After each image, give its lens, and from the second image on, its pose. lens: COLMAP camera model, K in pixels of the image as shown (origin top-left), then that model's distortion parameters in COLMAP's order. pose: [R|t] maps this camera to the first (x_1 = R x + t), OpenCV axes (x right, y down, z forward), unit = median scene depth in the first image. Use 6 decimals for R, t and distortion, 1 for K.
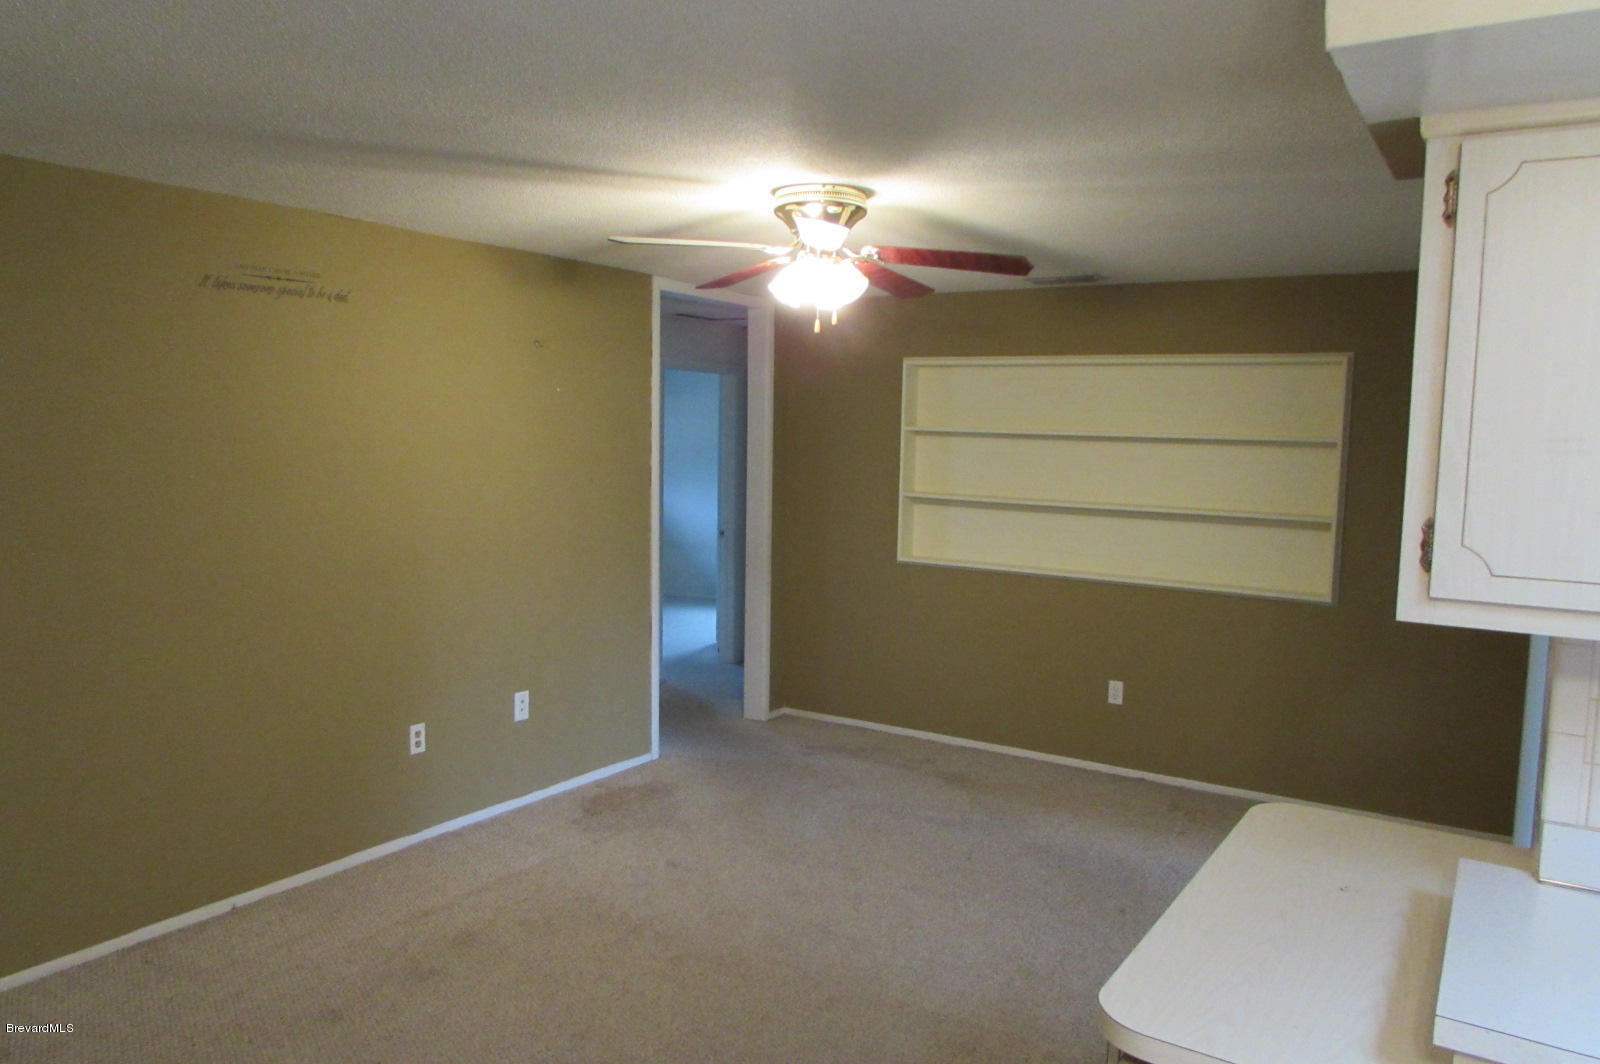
lens RADIAL K [[1138.6, 0, 801.3], [0, 1138.6, 539.2], [0, 0, 1]] dist [0.008066, 0.000249]
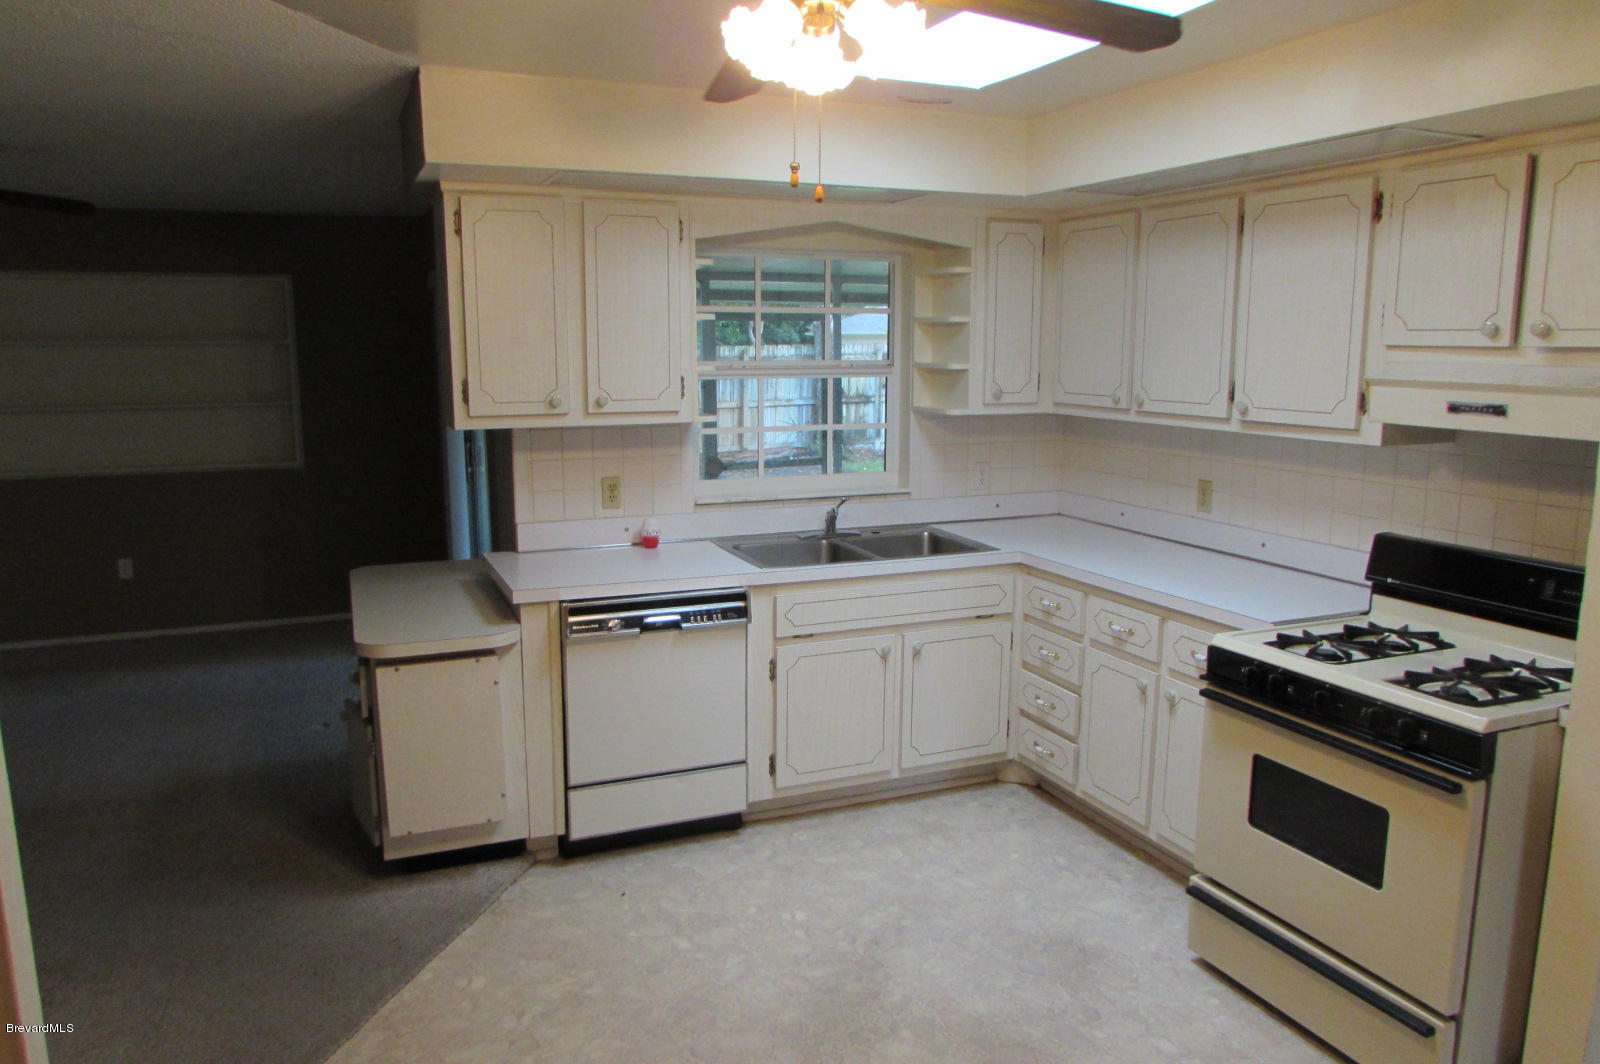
lens RADIAL K [[1138.6, 0, 801.2], [0, 1138.6, 533.5], [0, 0, 1]] dist [0.008066, 0.000249]
pose [[0.561021, -0.156546, 0.812864, -0.822151], [0.095475, 0.987639, 0.124310, 0.060497], [-0.822277, 0.007867, 0.569033, -0.665194]]
